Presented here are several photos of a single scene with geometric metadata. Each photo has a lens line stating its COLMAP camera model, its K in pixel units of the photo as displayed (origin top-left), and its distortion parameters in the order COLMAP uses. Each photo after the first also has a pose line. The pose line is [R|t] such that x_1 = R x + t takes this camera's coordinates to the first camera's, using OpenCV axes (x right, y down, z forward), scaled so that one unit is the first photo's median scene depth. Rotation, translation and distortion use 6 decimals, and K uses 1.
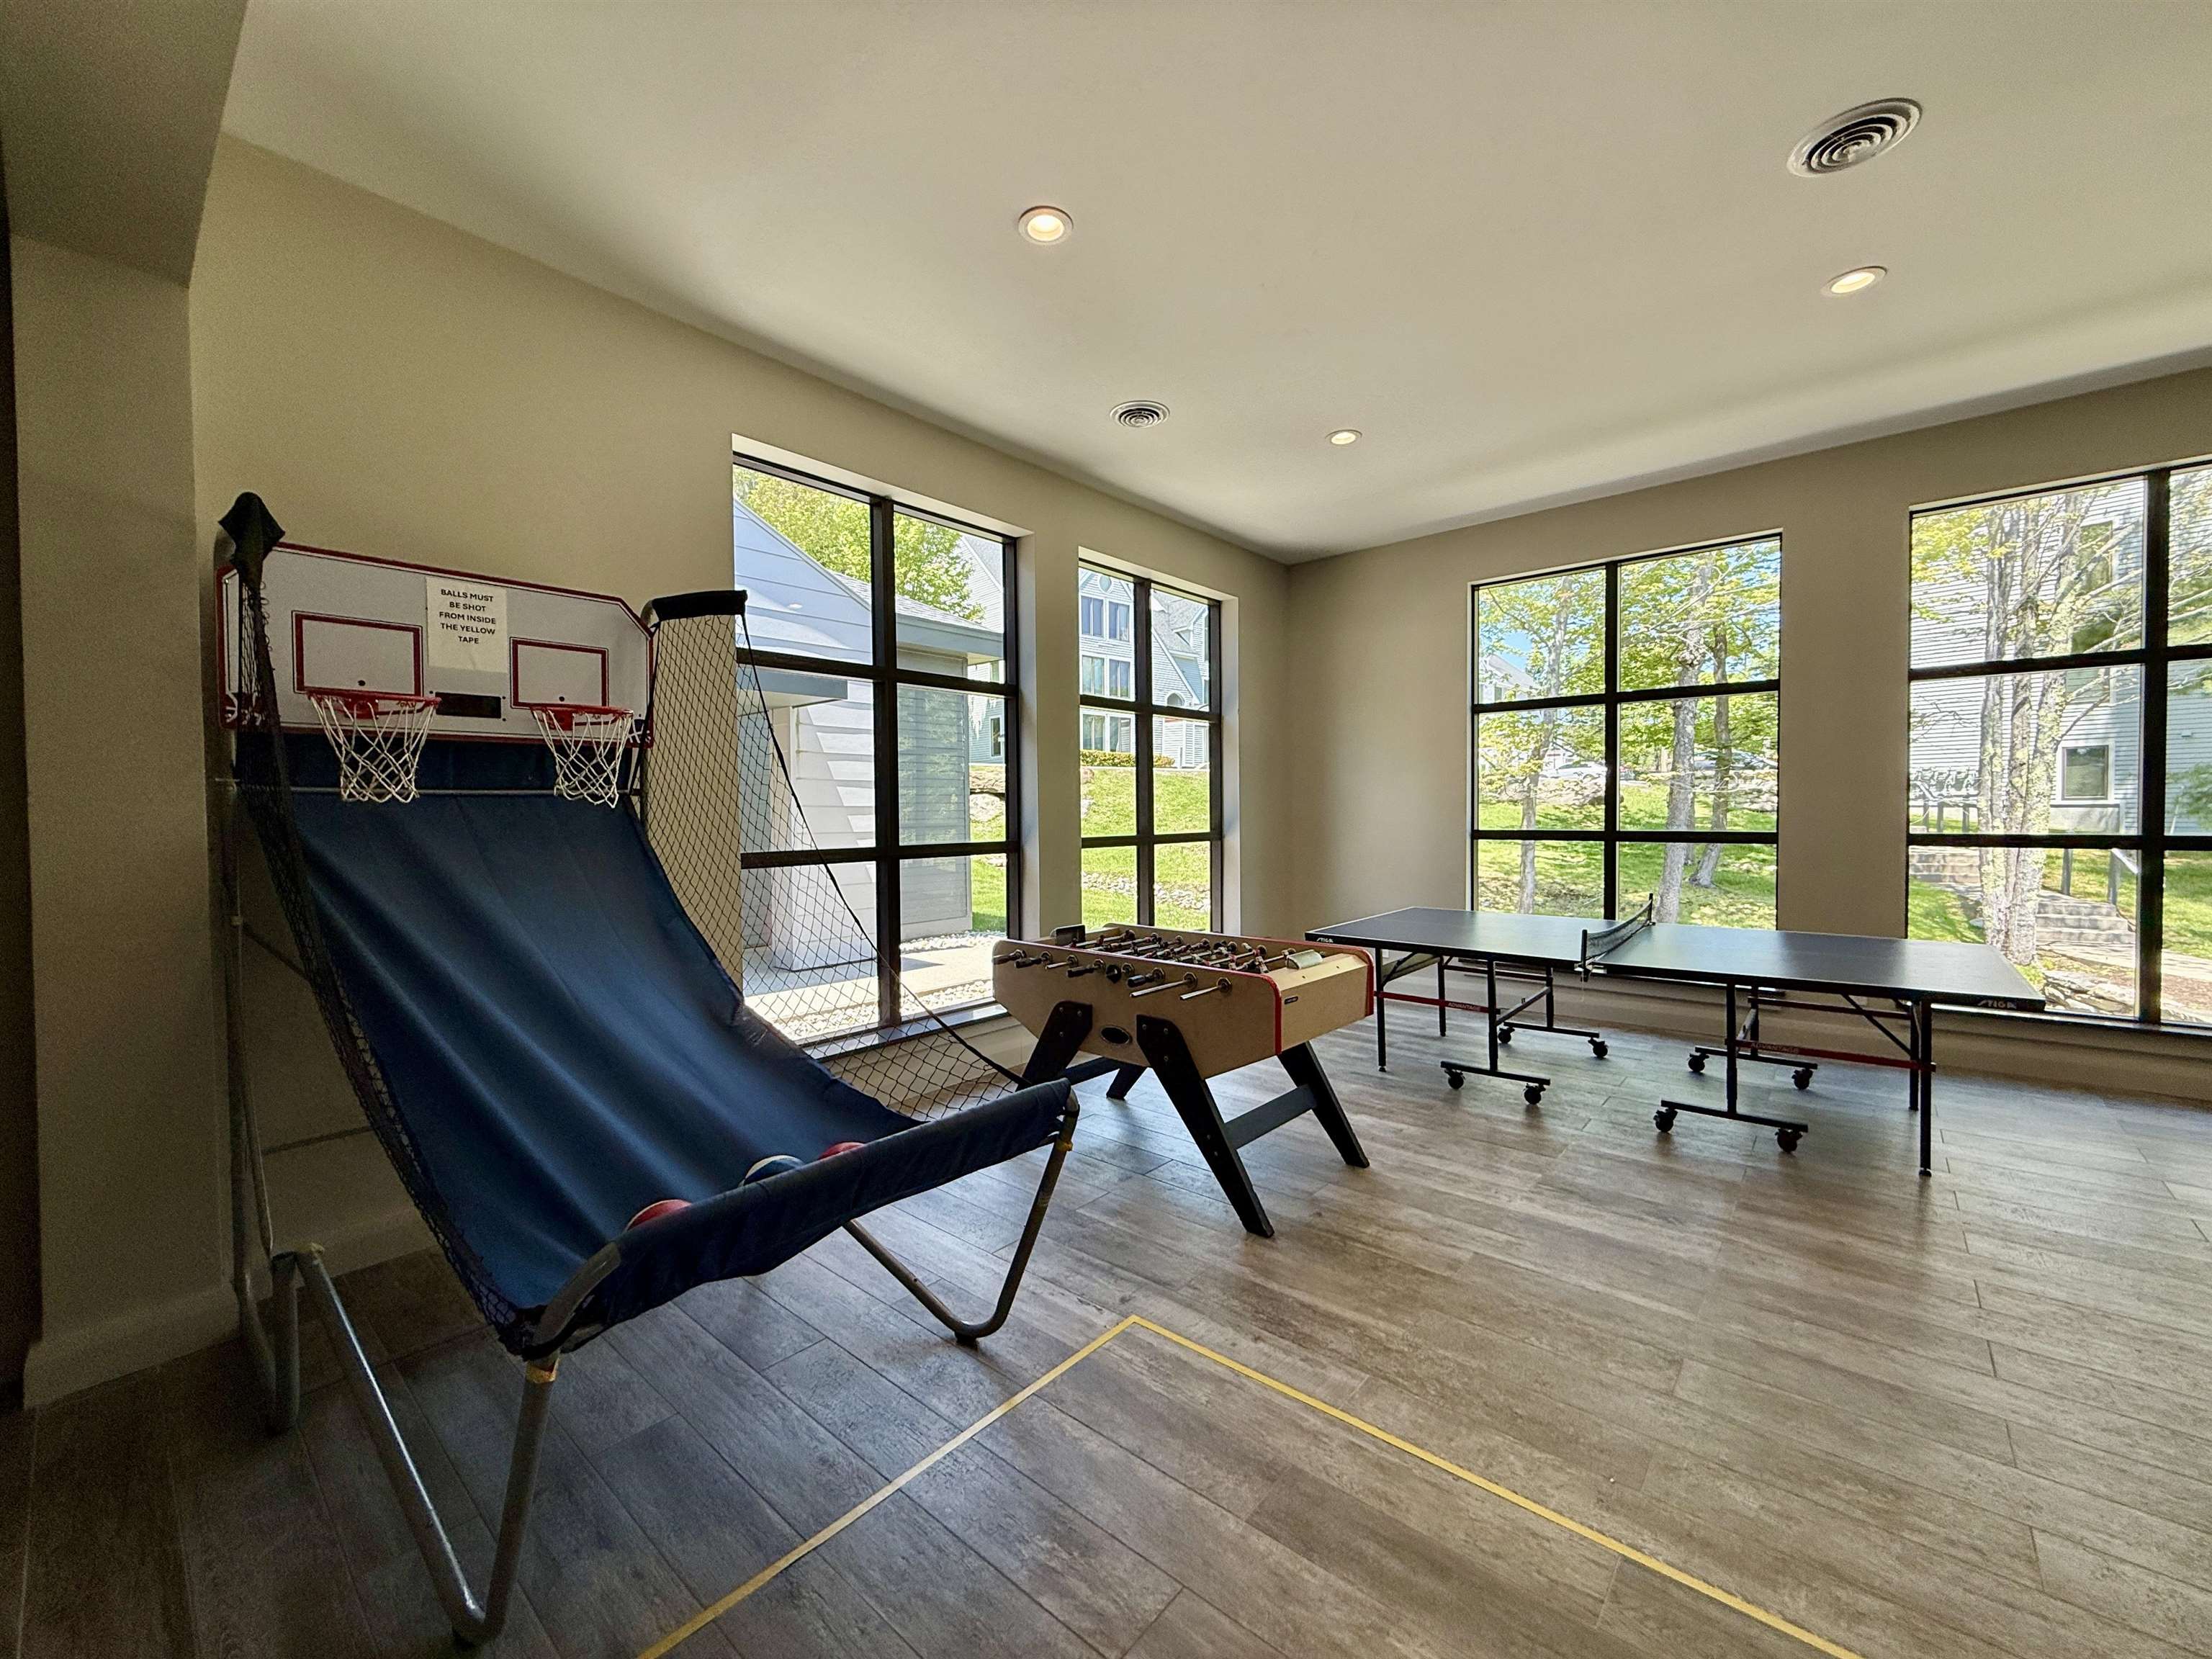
lens RADIAL K [[886.6, 0, 1106.0], [0, 886.6, 829.5], [0, 0, 1]] dist [0.002128, 0.000134]
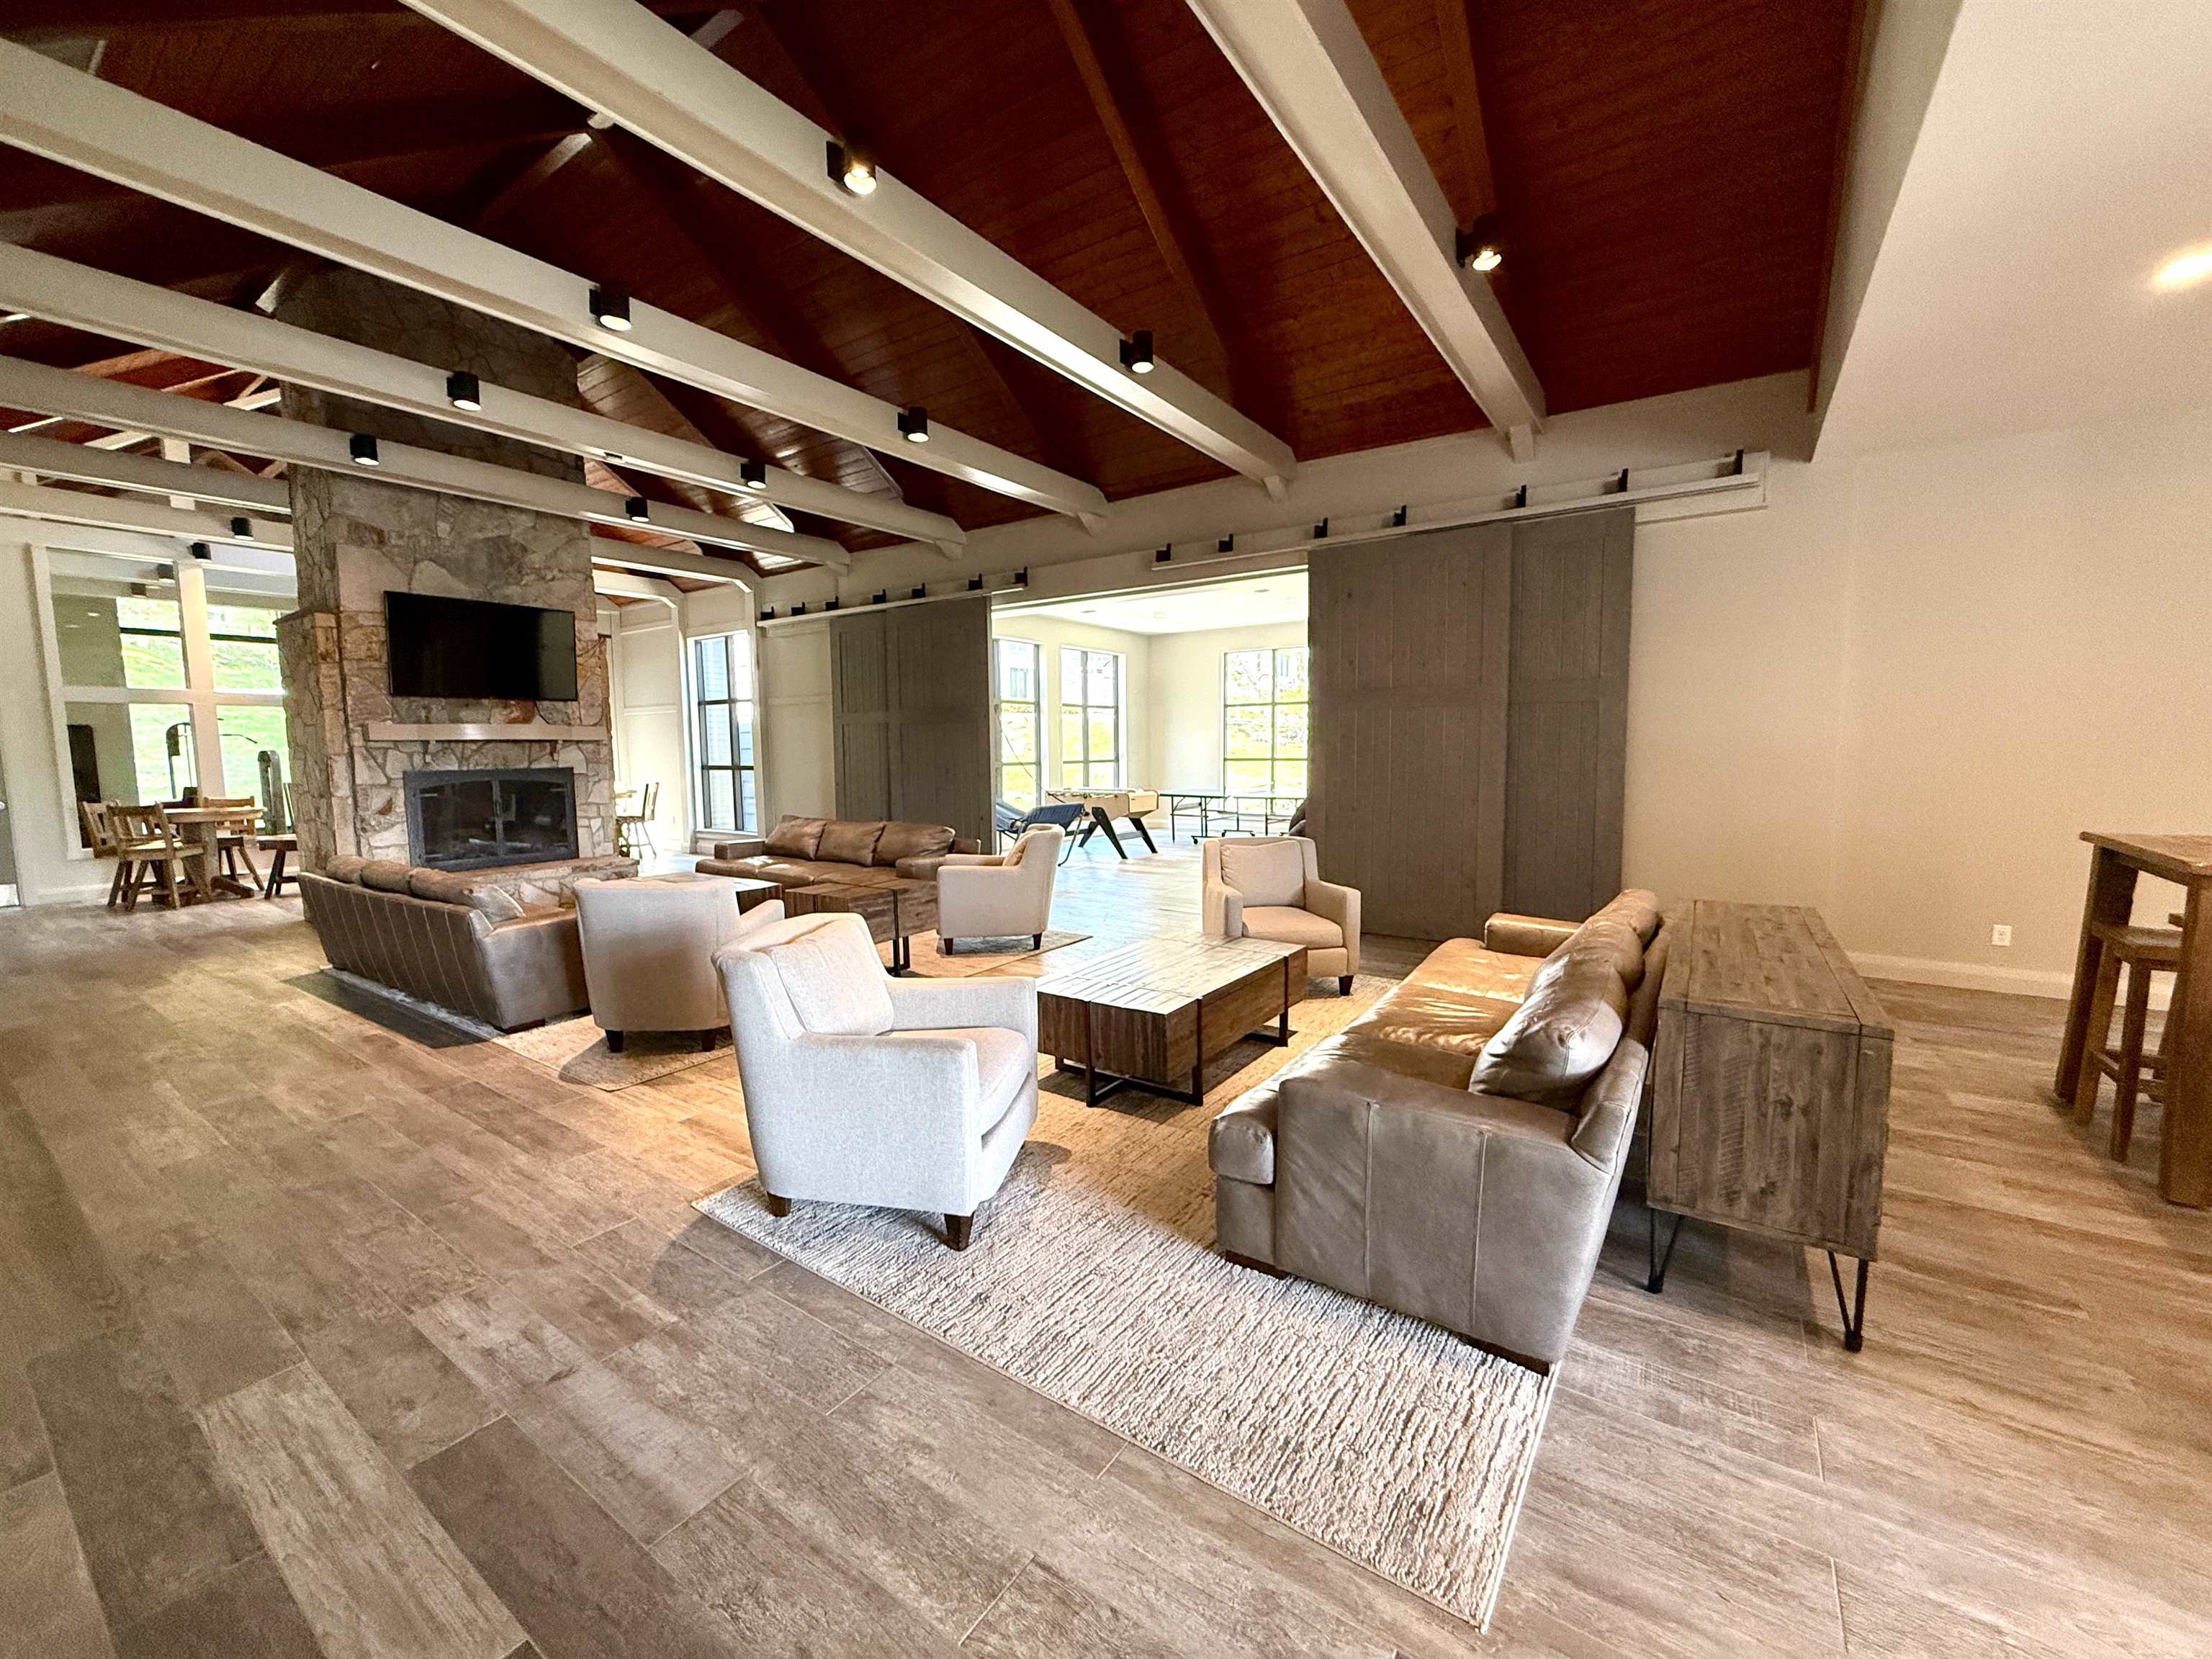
lens RADIAL K [[886.6, 0, 1106.0], [0, 886.6, 829.5], [0, 0, 1]] dist [0.002128, 0.000134]
pose [[0.994936, -0.014075, 0.099524, -0.186434], [0.006402, 0.997011, 0.076995, 0.013470], [-0.100310, -0.075968, 0.992052, -1.799058]]
